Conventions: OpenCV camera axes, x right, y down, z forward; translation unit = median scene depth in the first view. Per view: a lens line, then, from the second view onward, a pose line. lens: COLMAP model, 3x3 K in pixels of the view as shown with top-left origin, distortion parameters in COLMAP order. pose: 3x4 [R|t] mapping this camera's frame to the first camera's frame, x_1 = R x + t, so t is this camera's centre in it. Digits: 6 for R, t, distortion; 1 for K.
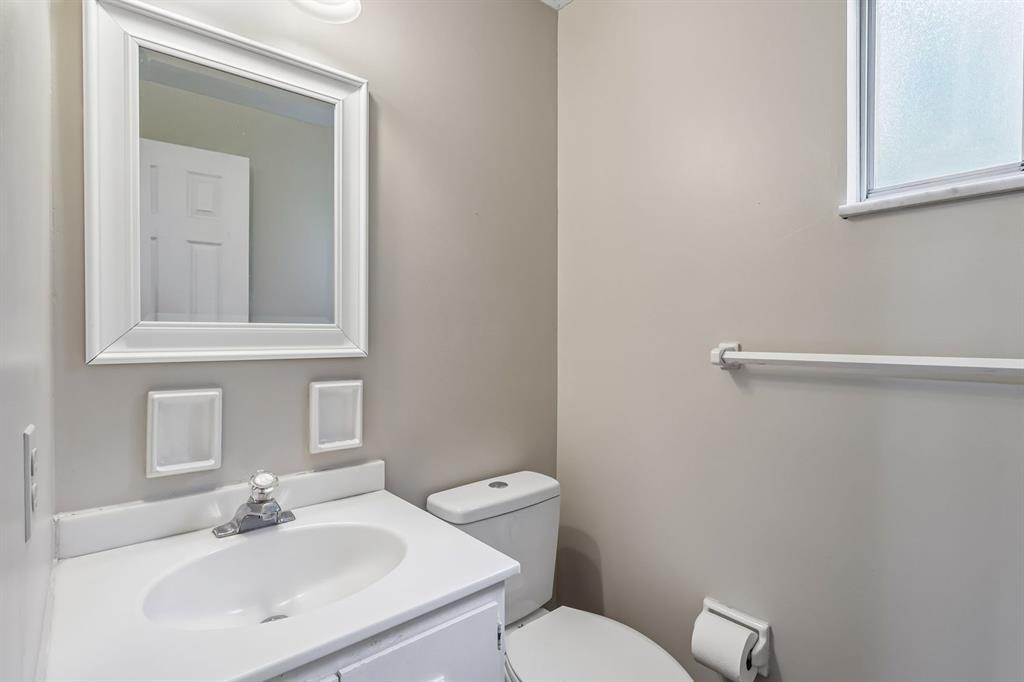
lens RADIAL K [[483.1, 0, 518.8], [0, 483.1, 335.1], [0, 0, 1]] dist [0.004820, 0.001148]
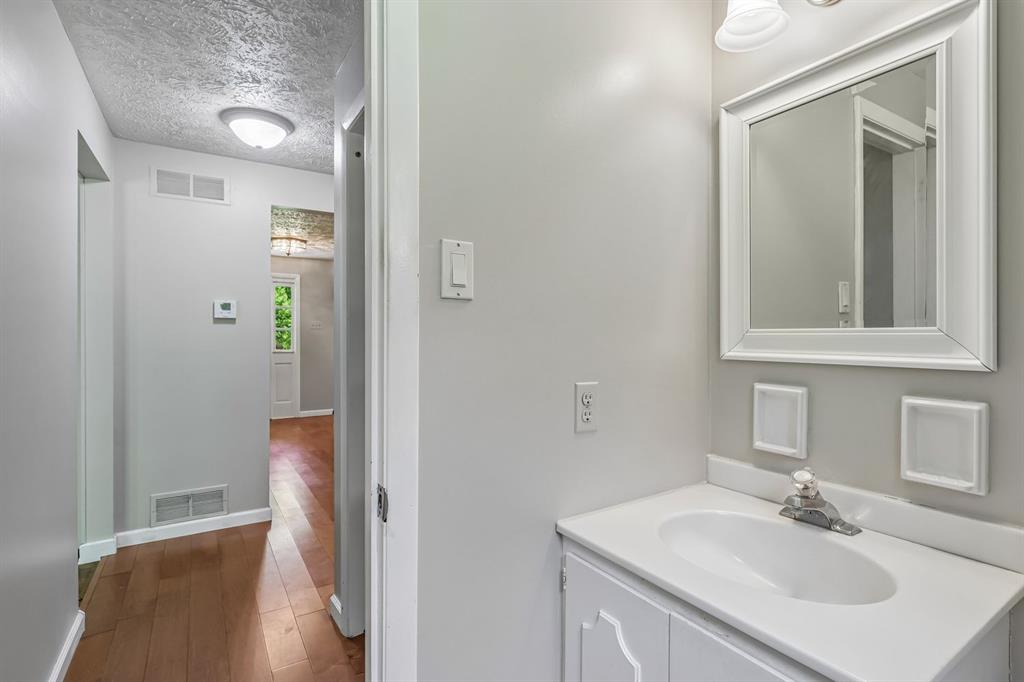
lens RADIAL K [[483.1, 0, 514.9], [0, 483.1, 335.7], [0, 0, 1]] dist [0.004820, 0.001148]
pose [[-0.106932, -0.005824, -0.994249, 0.525546], [-0.009010, 0.999947, -0.004889, 0.001853], [0.994226, 0.008436, -0.106979, 0.426642]]
